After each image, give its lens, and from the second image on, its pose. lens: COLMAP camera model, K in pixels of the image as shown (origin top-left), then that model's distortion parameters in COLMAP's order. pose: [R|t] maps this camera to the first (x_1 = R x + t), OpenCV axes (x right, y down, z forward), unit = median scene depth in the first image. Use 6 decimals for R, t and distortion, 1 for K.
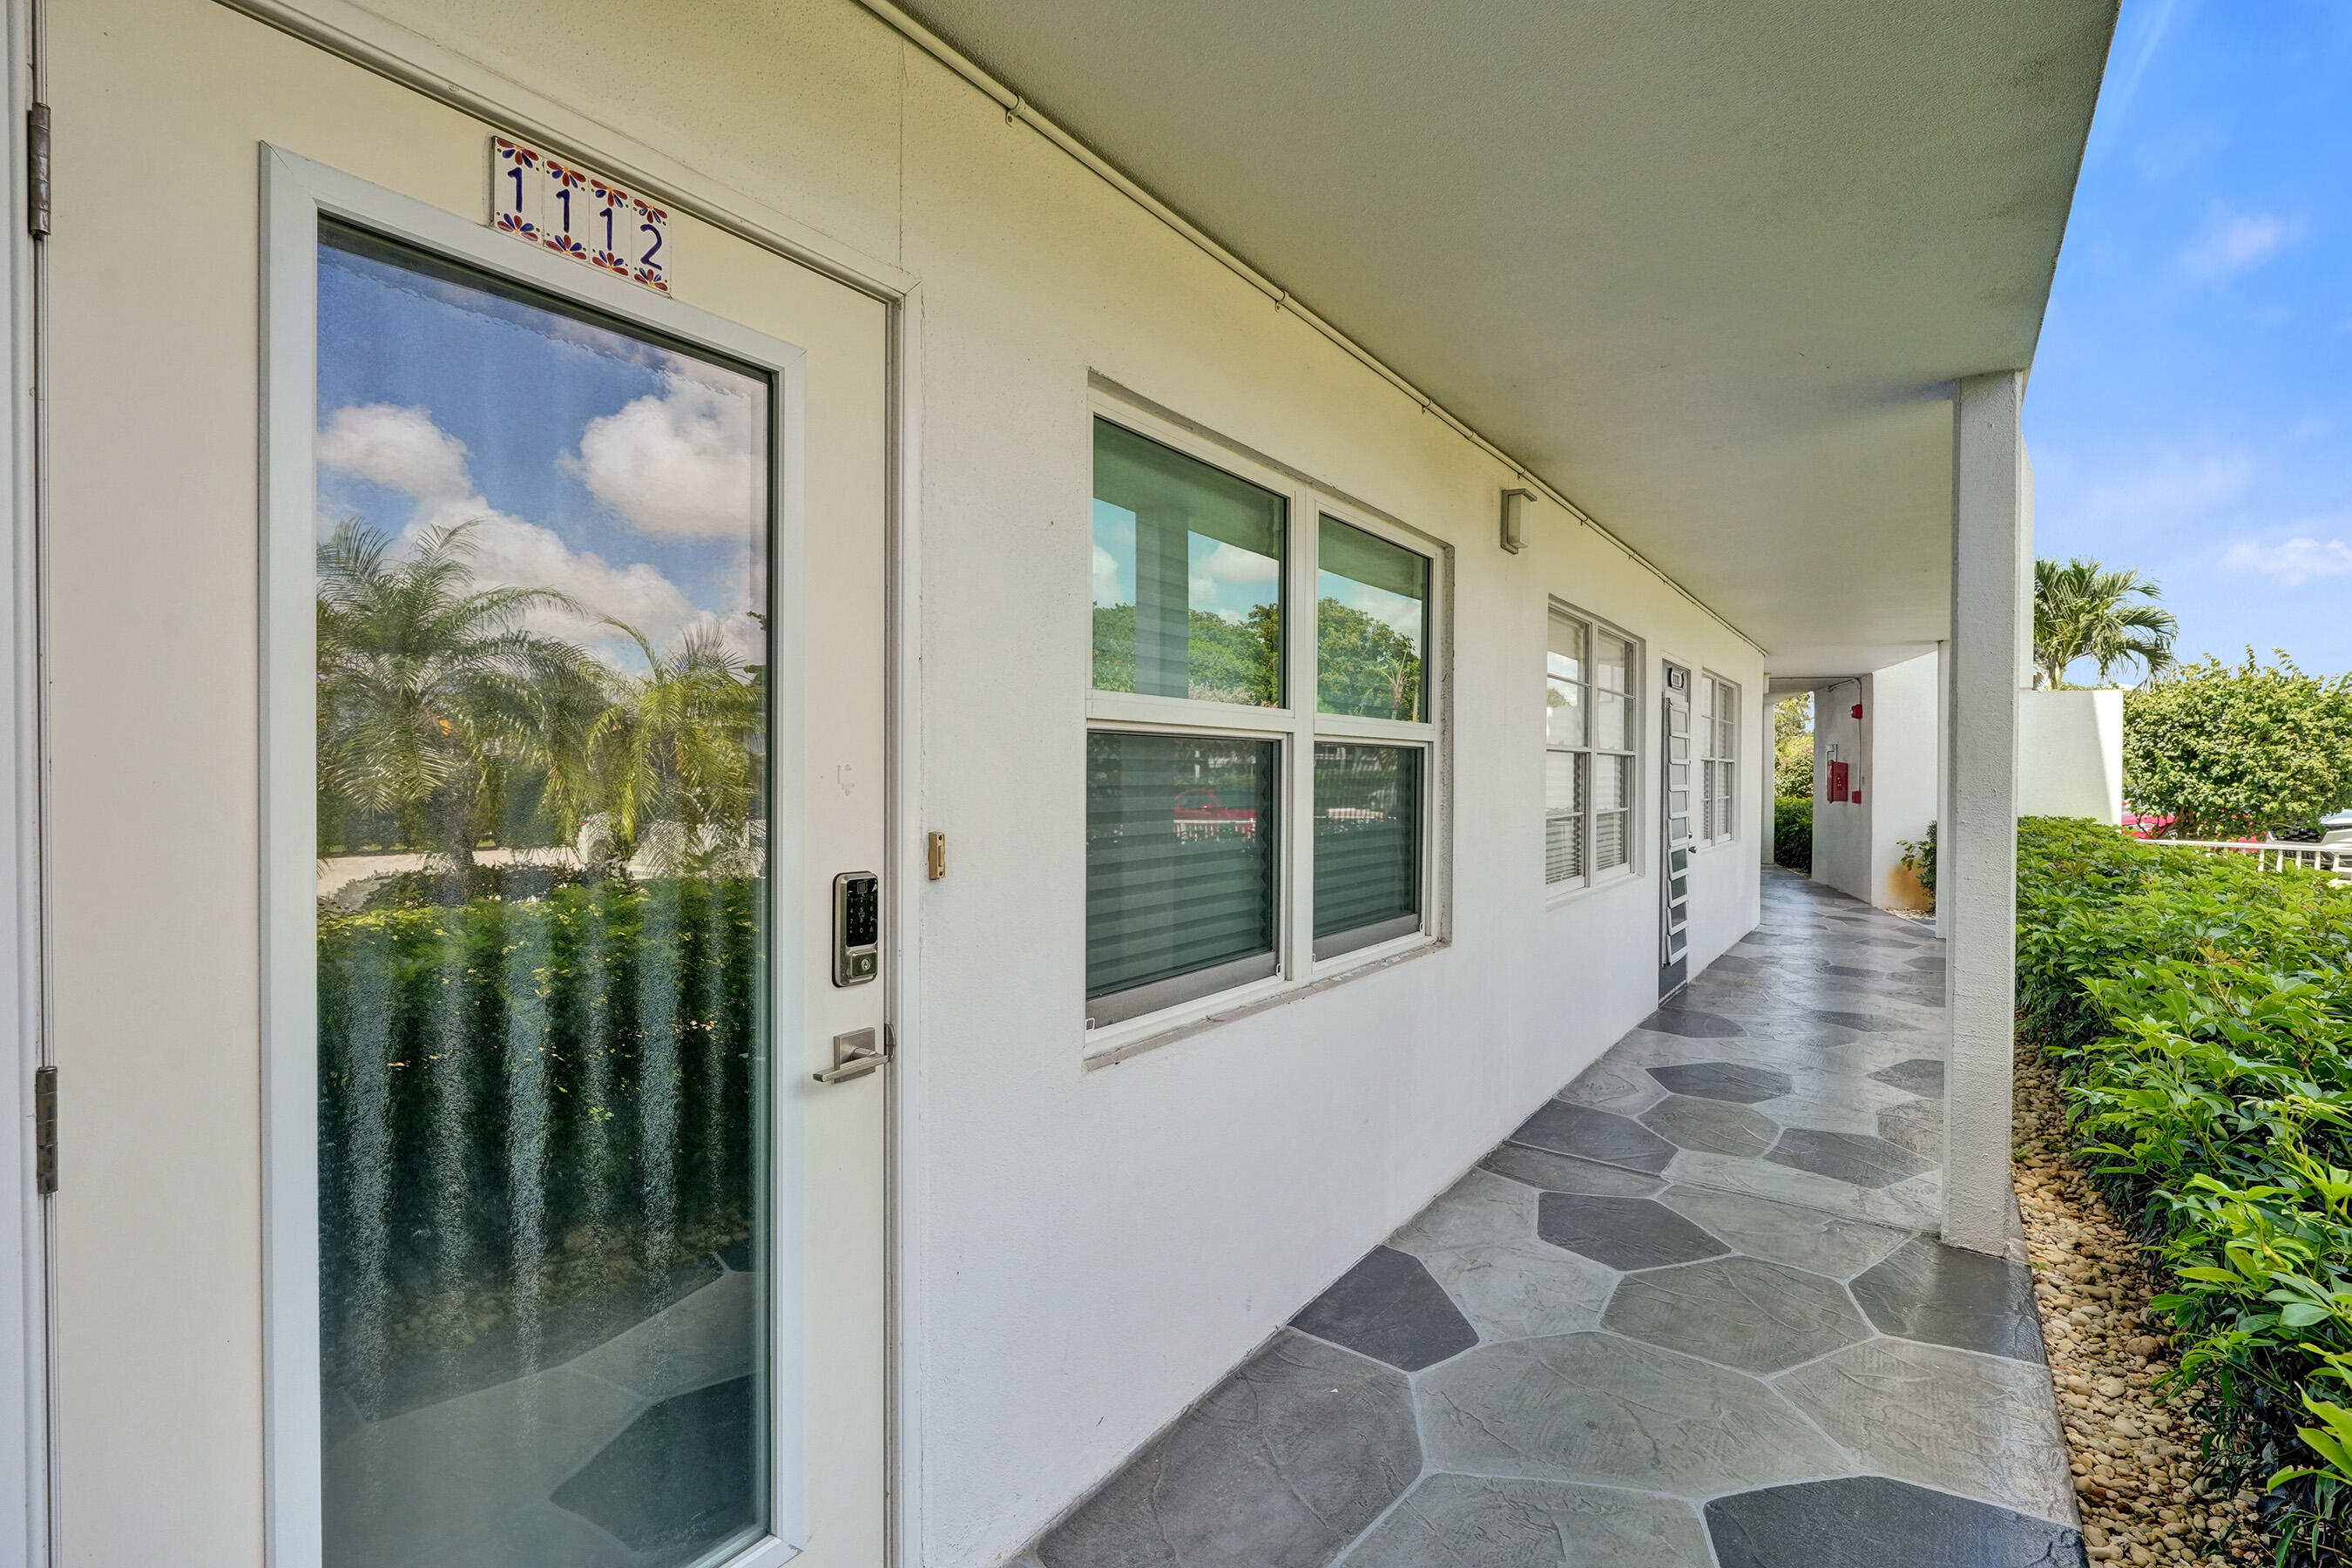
lens RADIAL K [[1133.9, 0, 1182.6], [0, 1133.9, 784.1], [0, 0, 1]] dist [-0.000750, -0.004107]
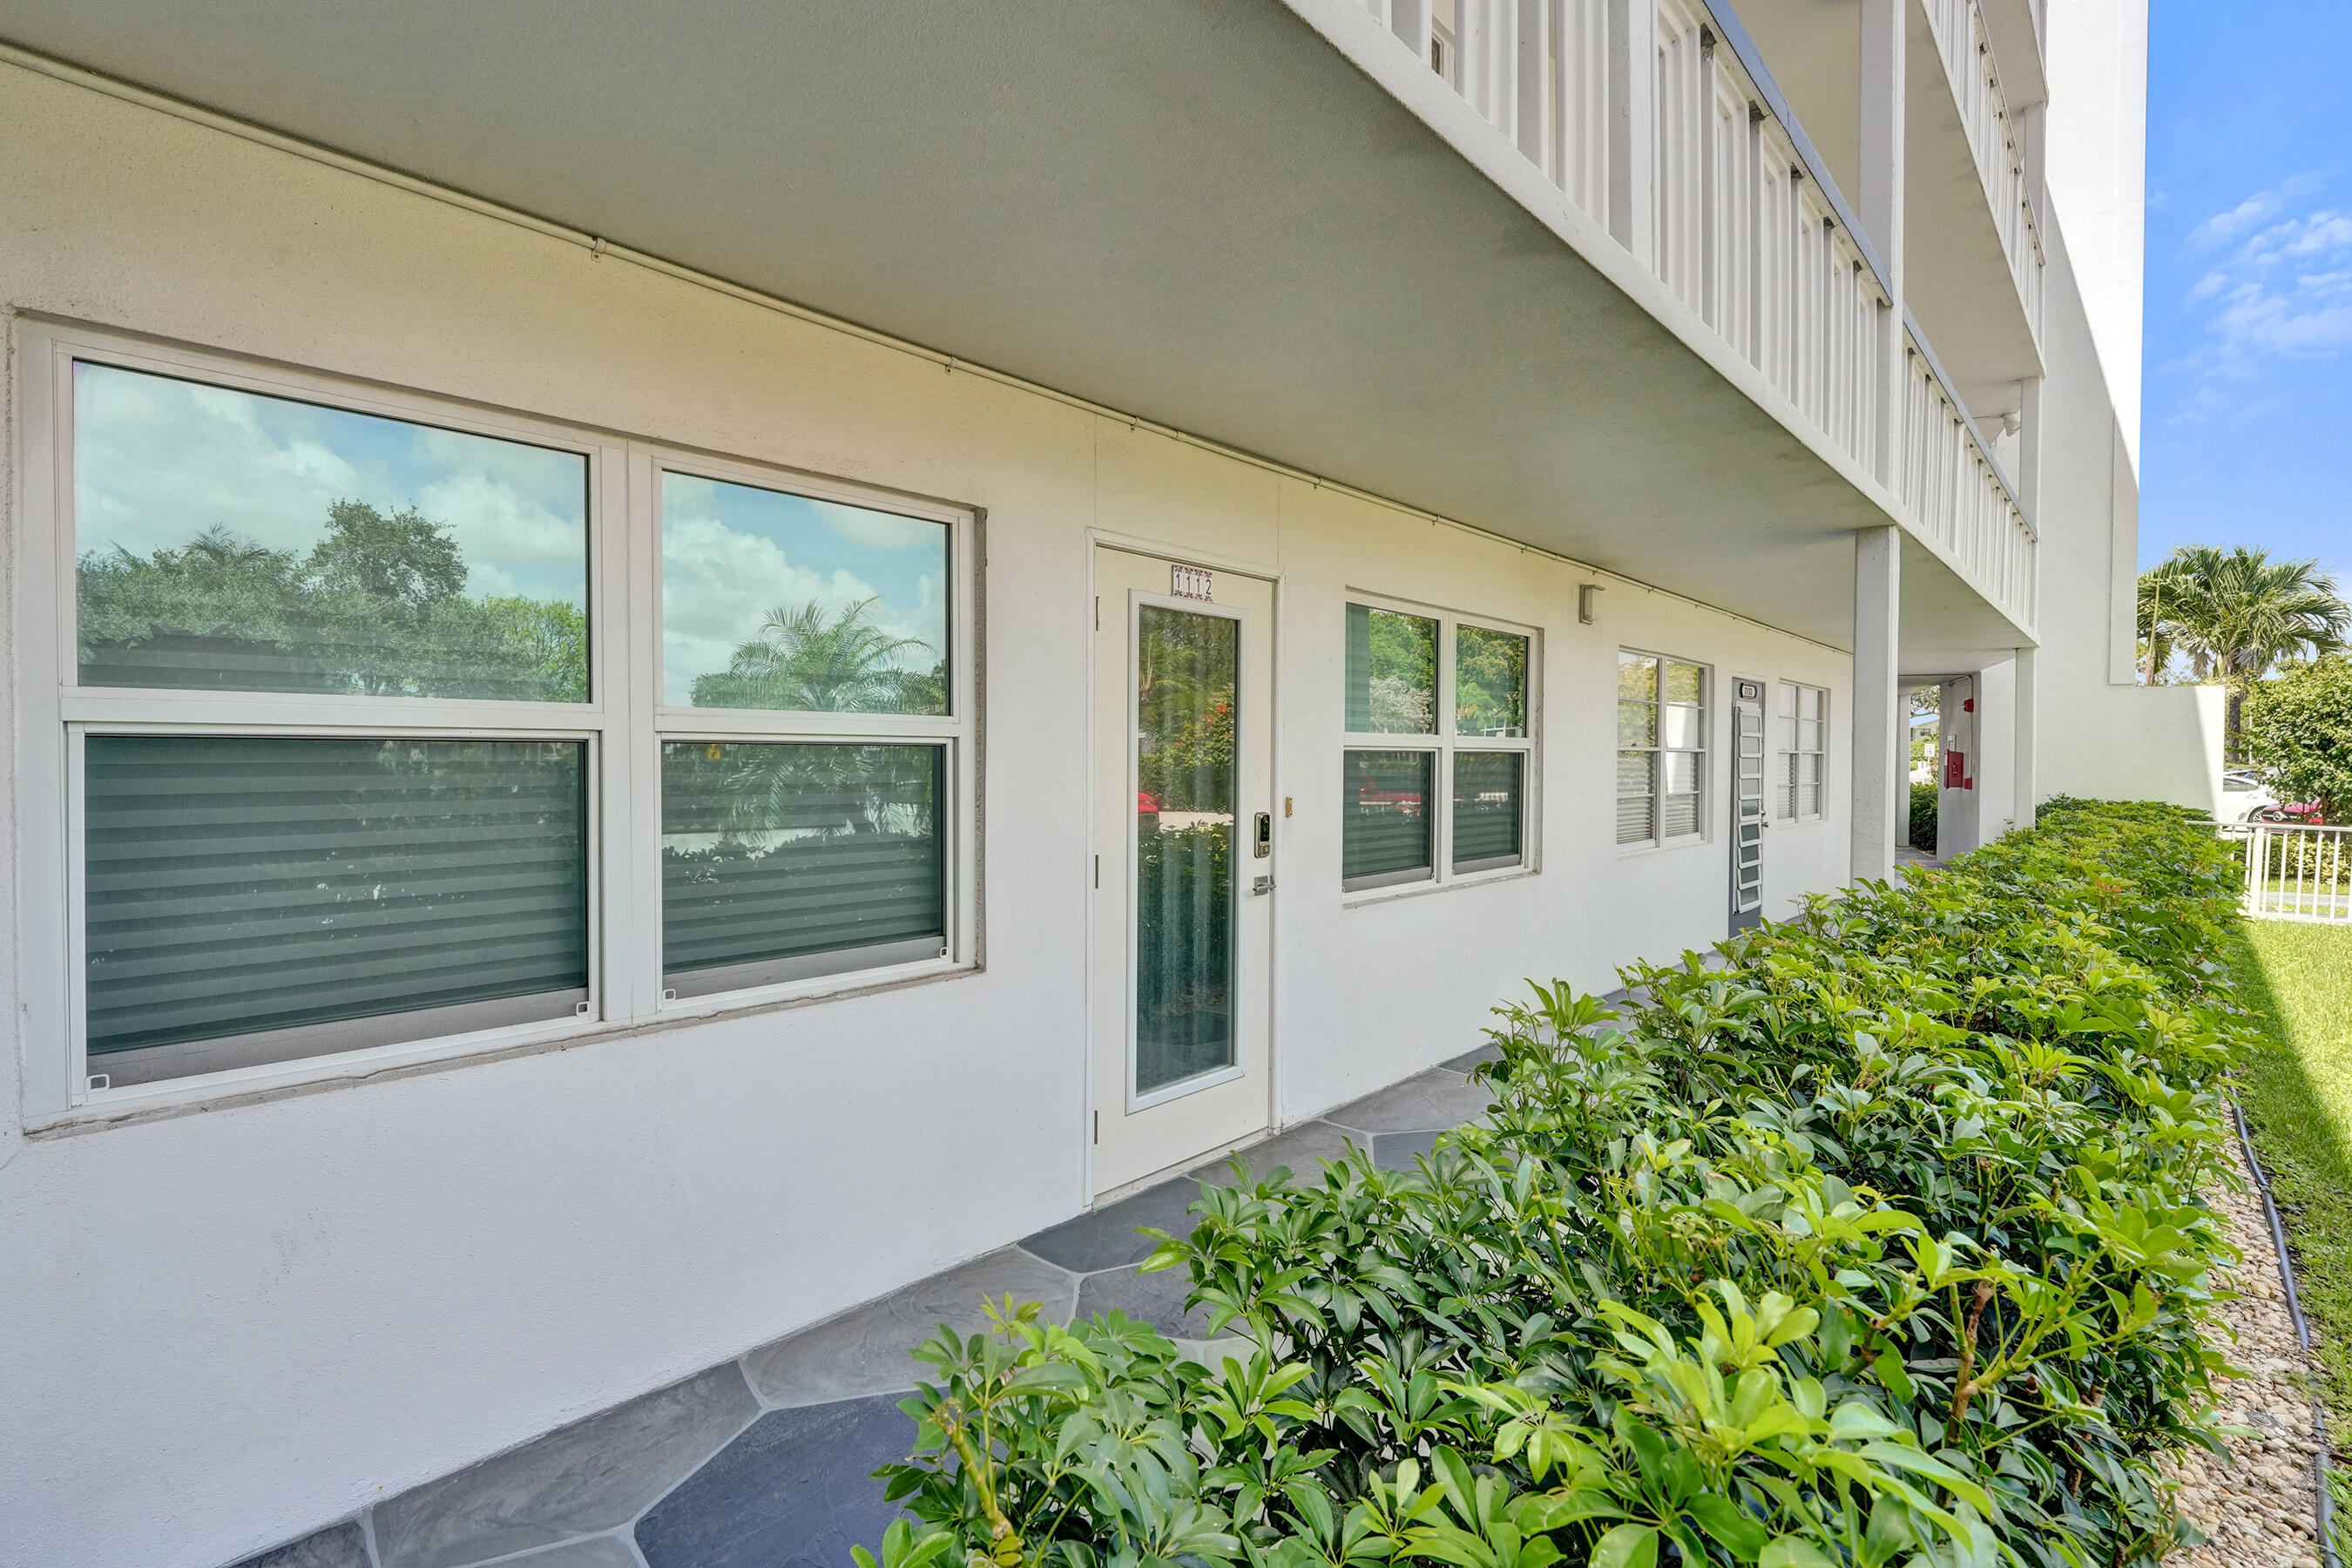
lens RADIAL K [[1133.9, 0, 1155.2], [0, 1133.9, 787.4], [0, 0, 1]] dist [-0.000750, -0.004107]
pose [[0.988751, 0.002347, -0.149554, -0.073098], [0.000052, 0.999871, 0.016034, -0.008745], [0.149573, -0.015861, 0.988623, -0.747723]]
